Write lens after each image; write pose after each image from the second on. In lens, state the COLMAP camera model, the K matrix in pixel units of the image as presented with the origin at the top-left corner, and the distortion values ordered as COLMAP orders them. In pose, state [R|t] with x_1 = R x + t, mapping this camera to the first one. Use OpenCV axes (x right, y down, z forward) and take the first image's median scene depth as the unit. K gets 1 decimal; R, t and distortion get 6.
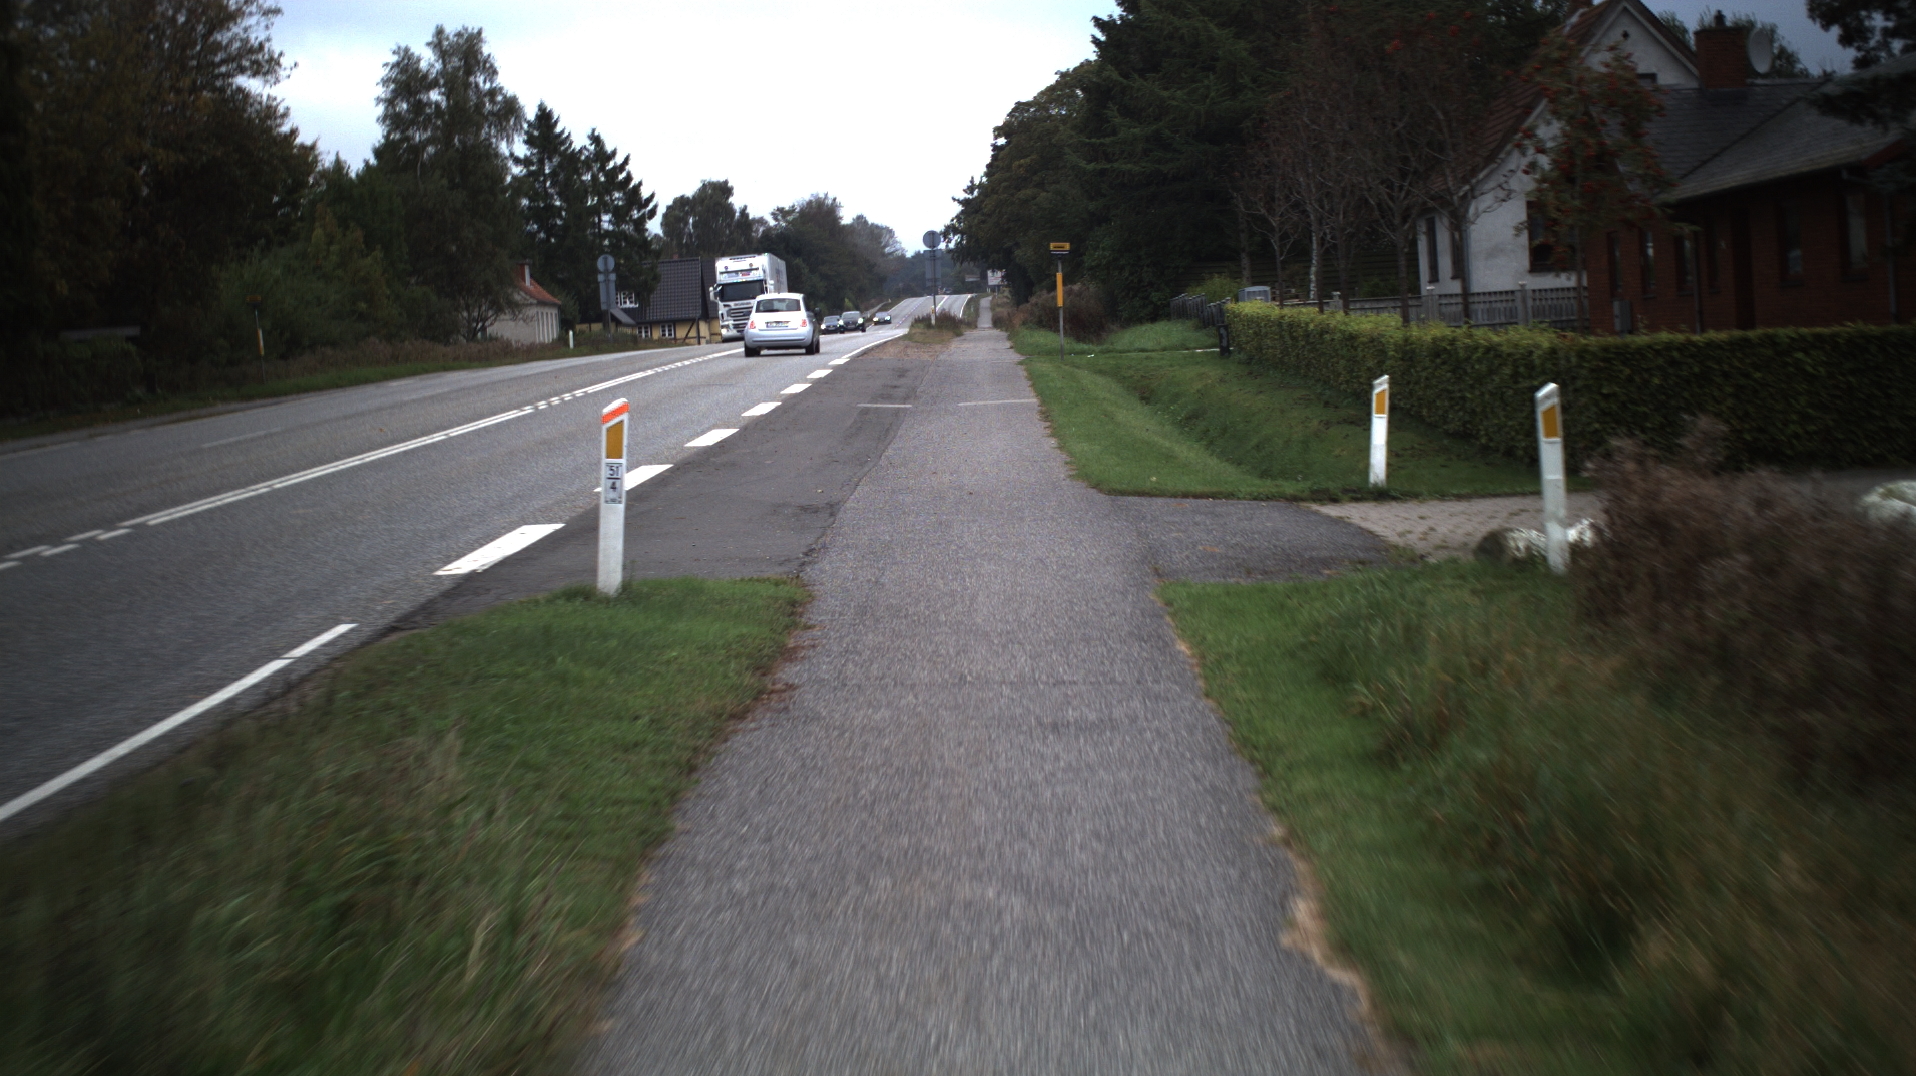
lens RADIAL K [[8079.6, 0, 950.5], [0, 8079.6, 539.1], [0, 0, 1]] dist [-1.338987, 0.000000]
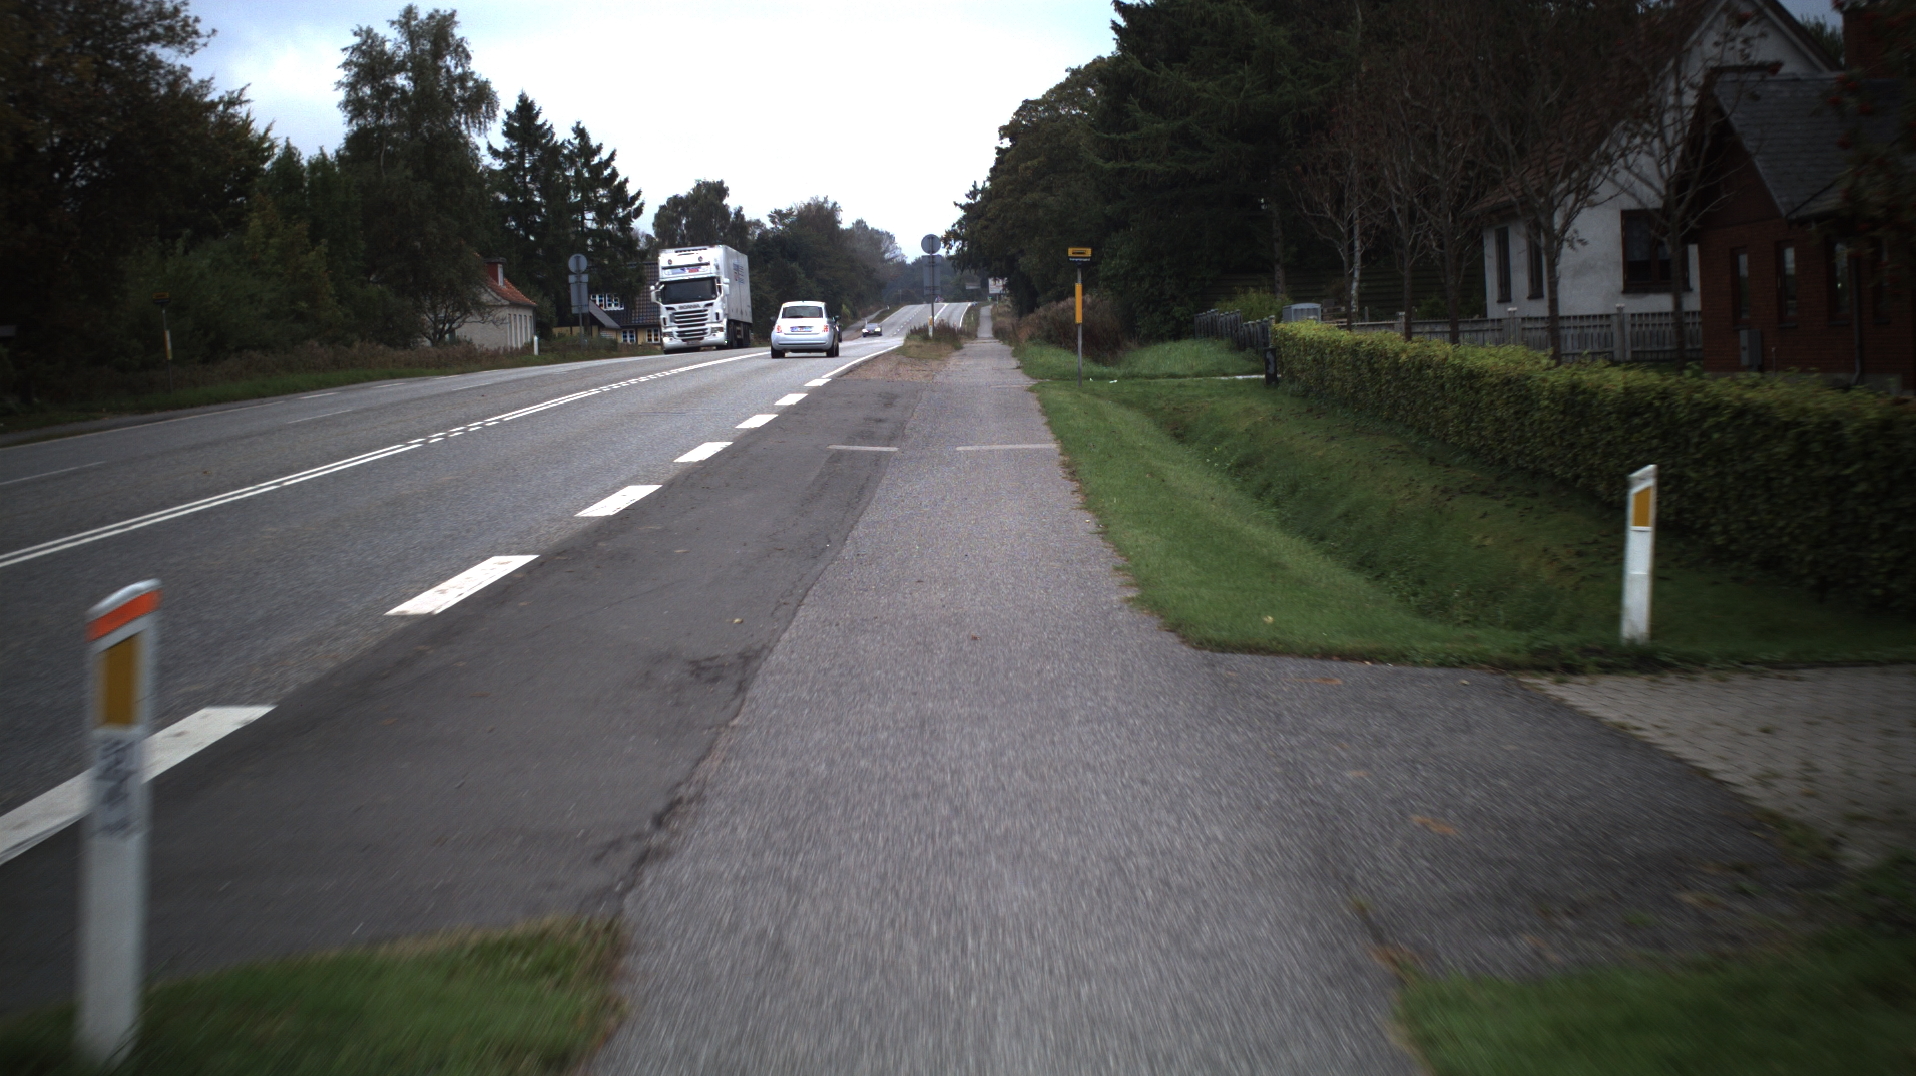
lens RADIAL K [[8079.6, 0, 958.0], [0, 8079.6, 545.7], [0, 0, 1]] dist [-1.338987, 0.000000]
pose [[0.999822, 0.018814, 0.001502, 0.000058], [-0.018814, 0.999823, -0.000123, -0.003946], [-0.001504, 0.000095, 0.999999, 0.117351]]
